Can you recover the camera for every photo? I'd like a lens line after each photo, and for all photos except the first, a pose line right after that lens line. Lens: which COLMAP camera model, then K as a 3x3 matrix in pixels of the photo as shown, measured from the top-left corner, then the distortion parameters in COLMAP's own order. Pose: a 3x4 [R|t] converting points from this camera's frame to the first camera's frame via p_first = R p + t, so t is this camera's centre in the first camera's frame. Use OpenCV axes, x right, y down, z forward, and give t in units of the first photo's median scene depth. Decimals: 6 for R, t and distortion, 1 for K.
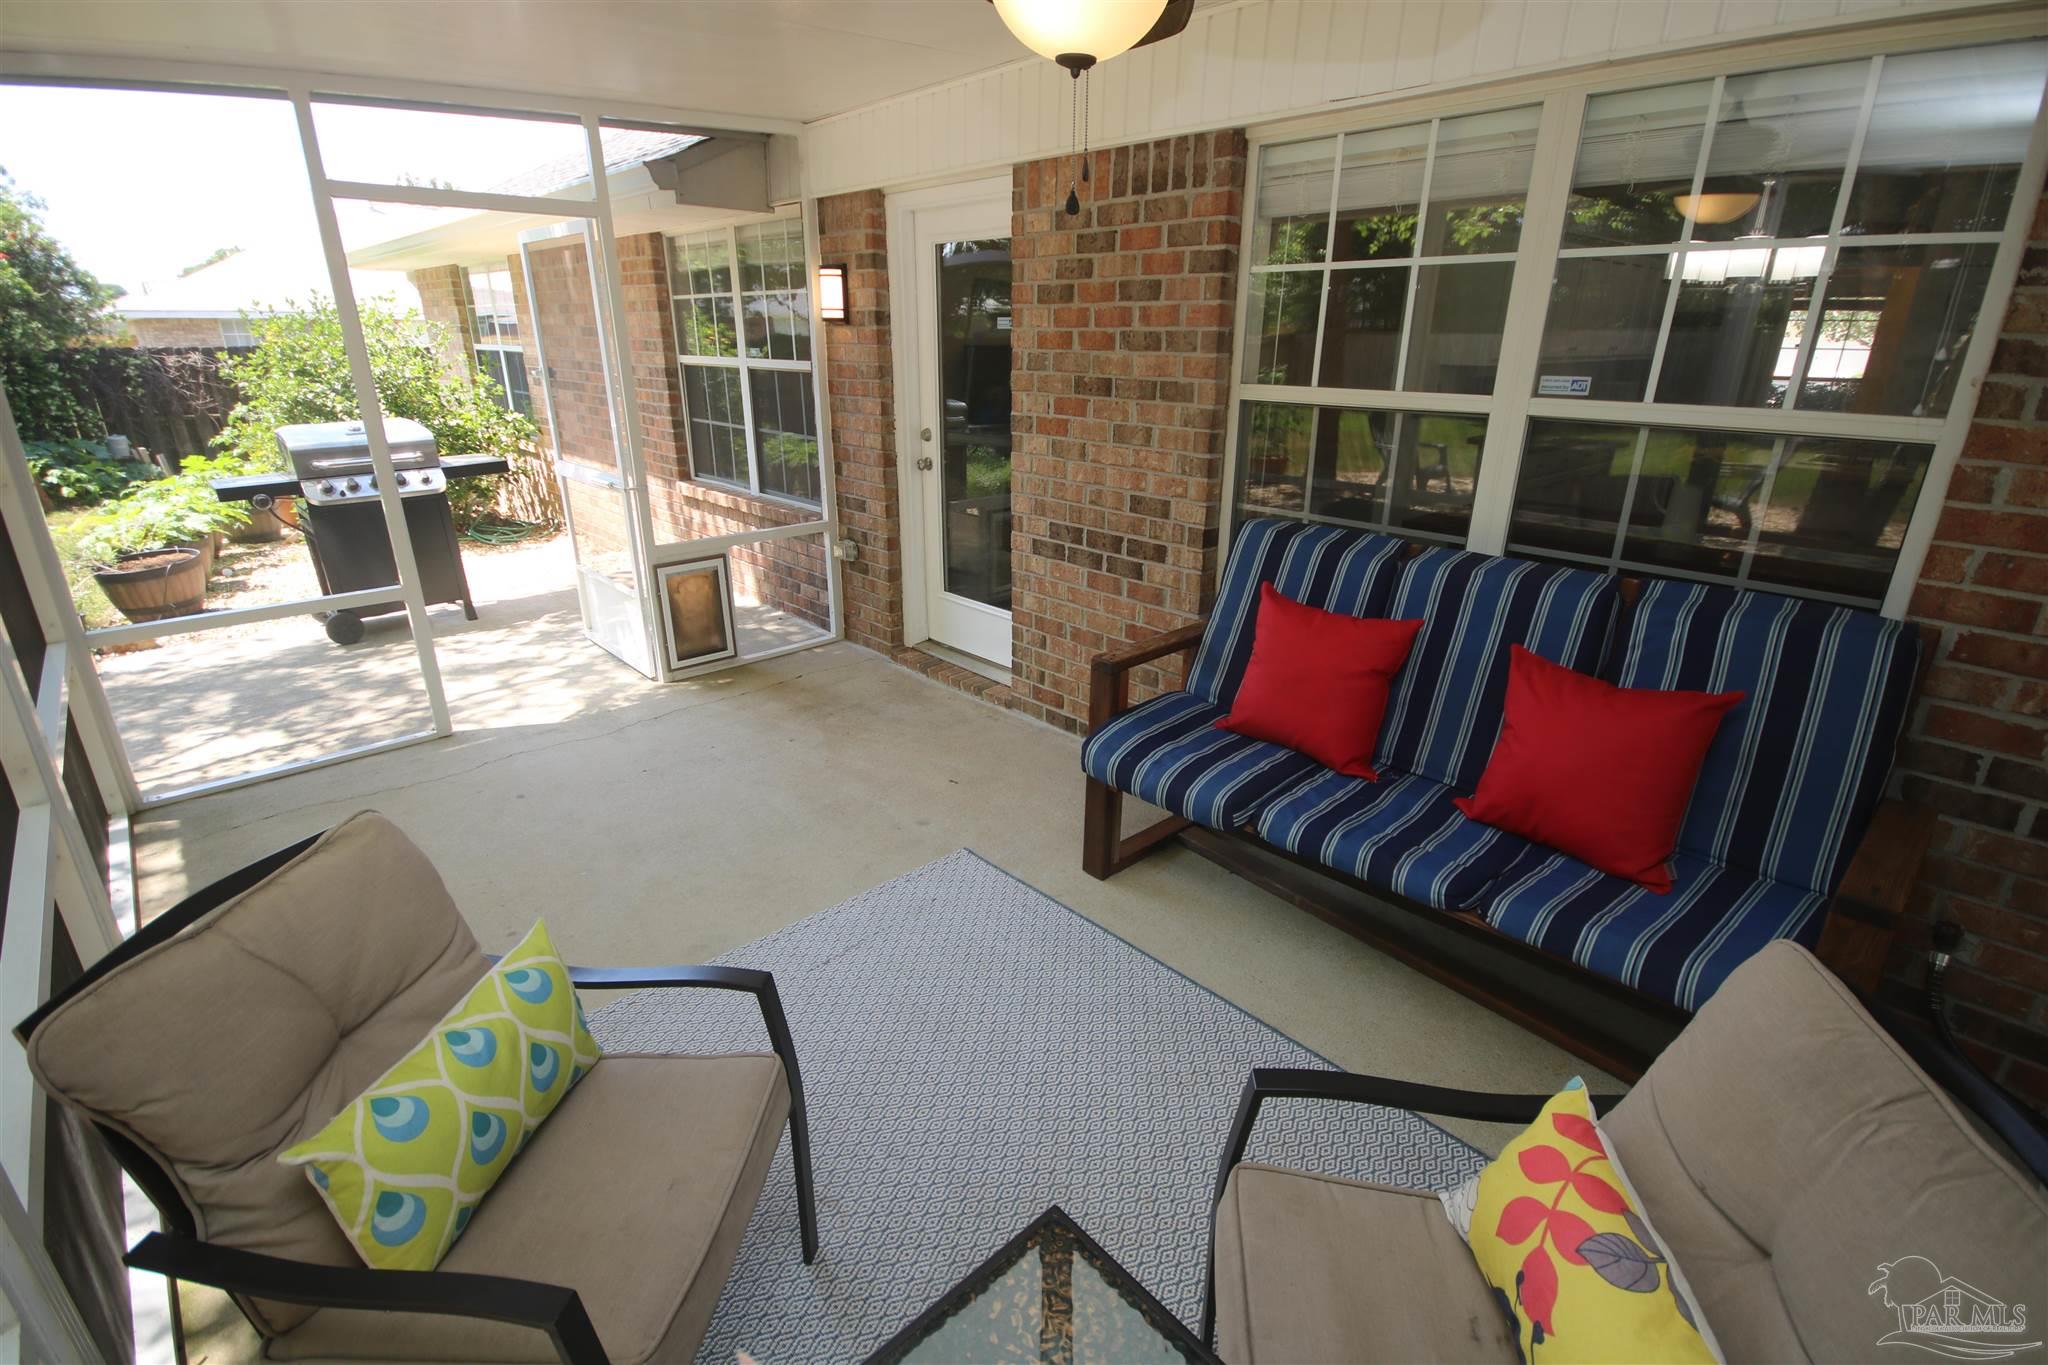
lens RADIAL K [[952.0, 0, 1020.3], [0, 952.0, 679.1], [0, 0, 1]] dist [0.001743, -0.000446]
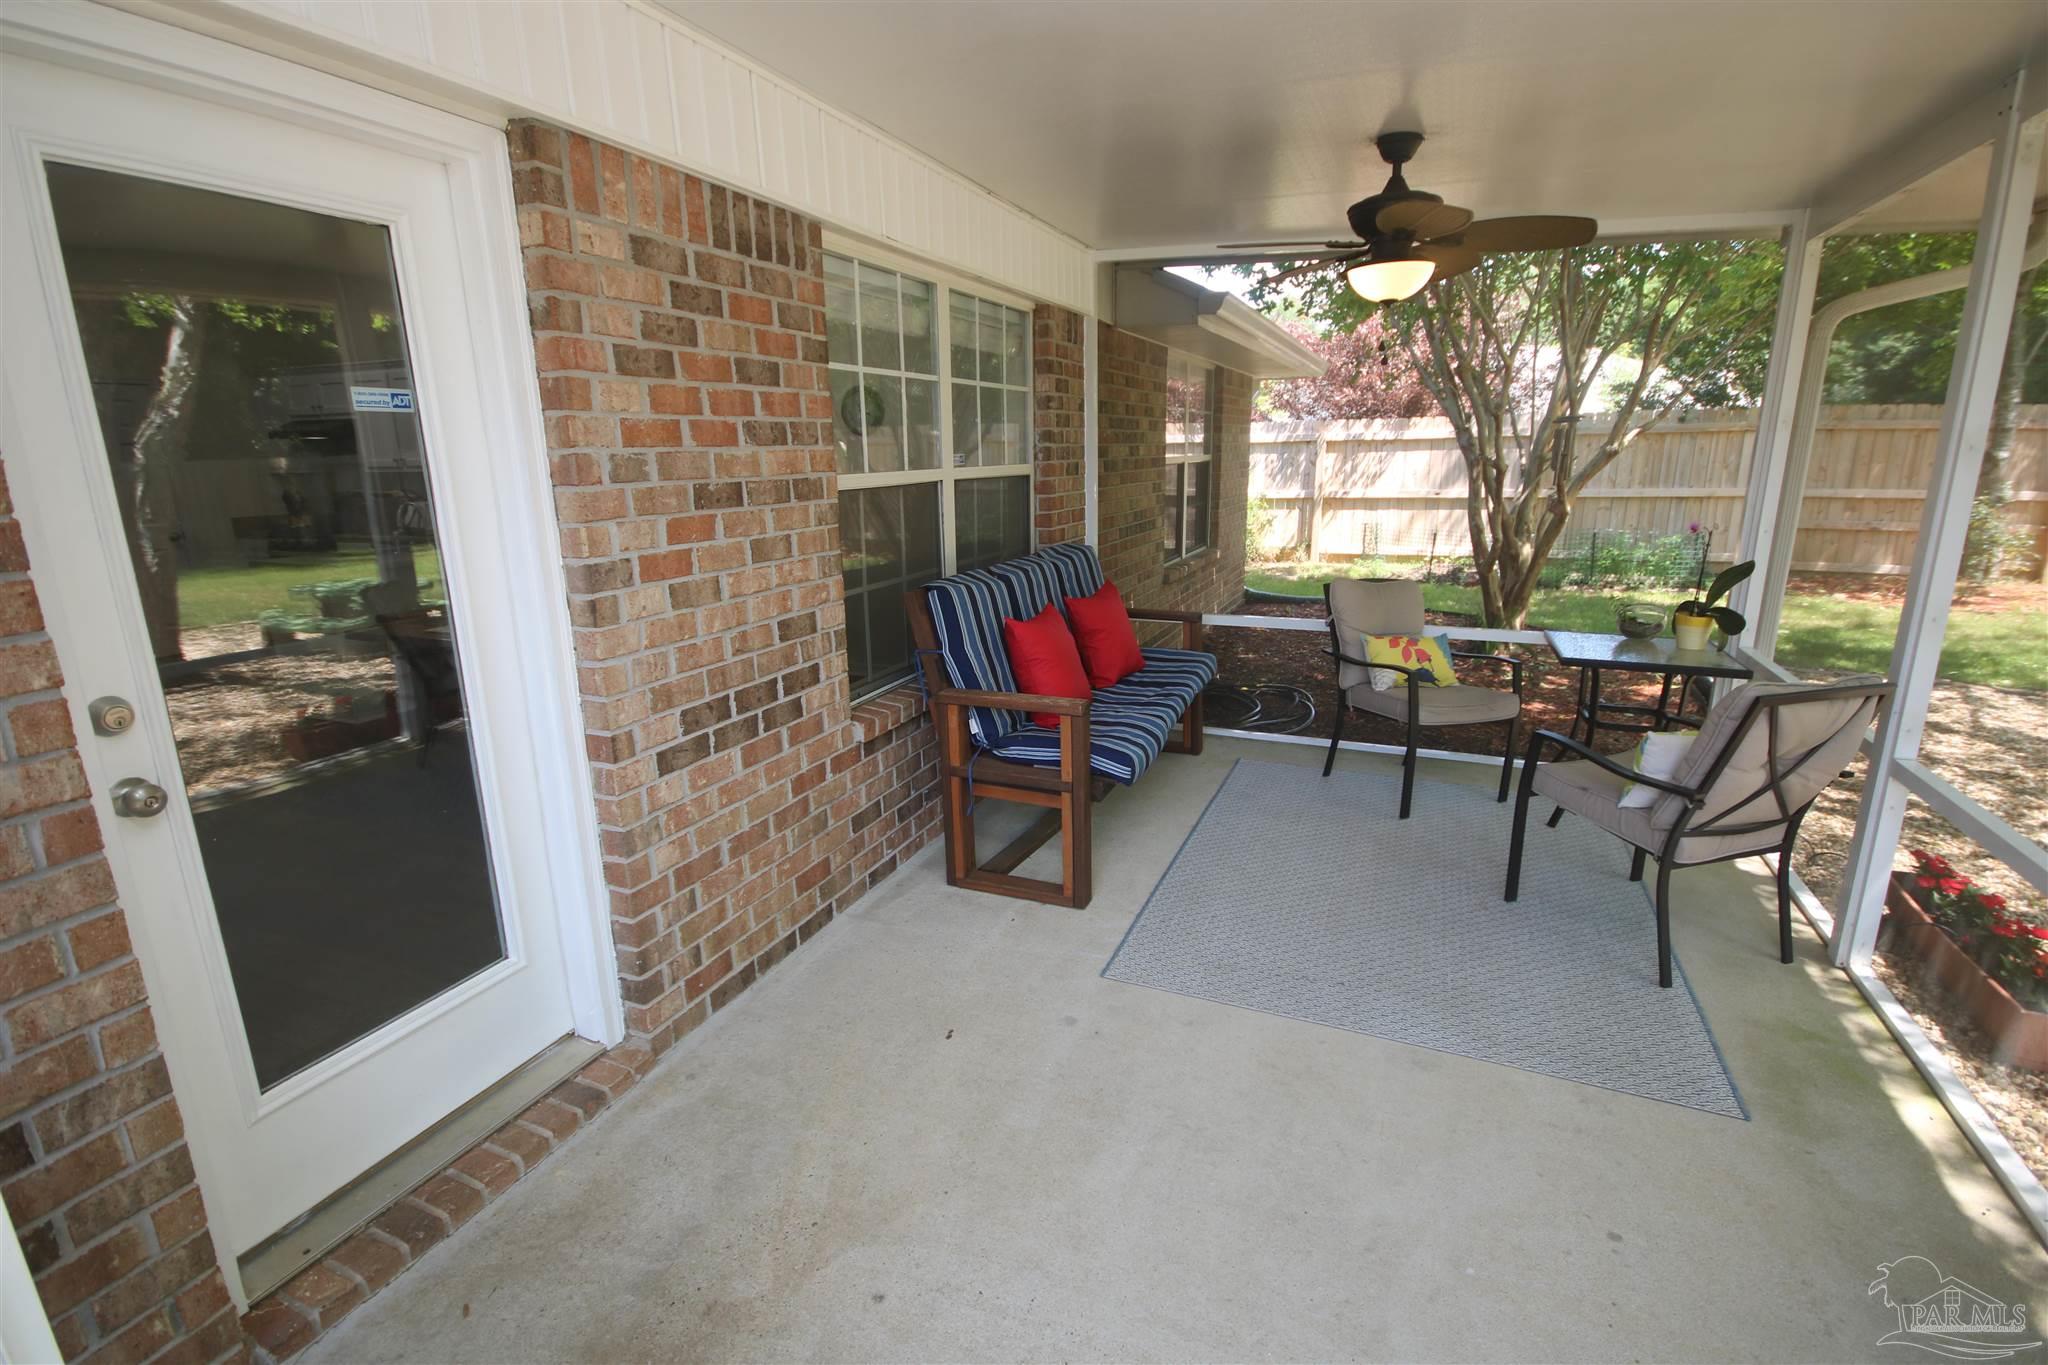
lens RADIAL K [[952.0, 0, 1020.3], [0, 952.0, 679.1], [0, 0, 1]] dist [0.001743, -0.000446]
pose [[-0.415191, -0.212165, 0.884648, -0.702311], [0.326641, 0.872815, 0.362629, -0.385026], [-0.849071, 0.439523, -0.293083, 1.114024]]
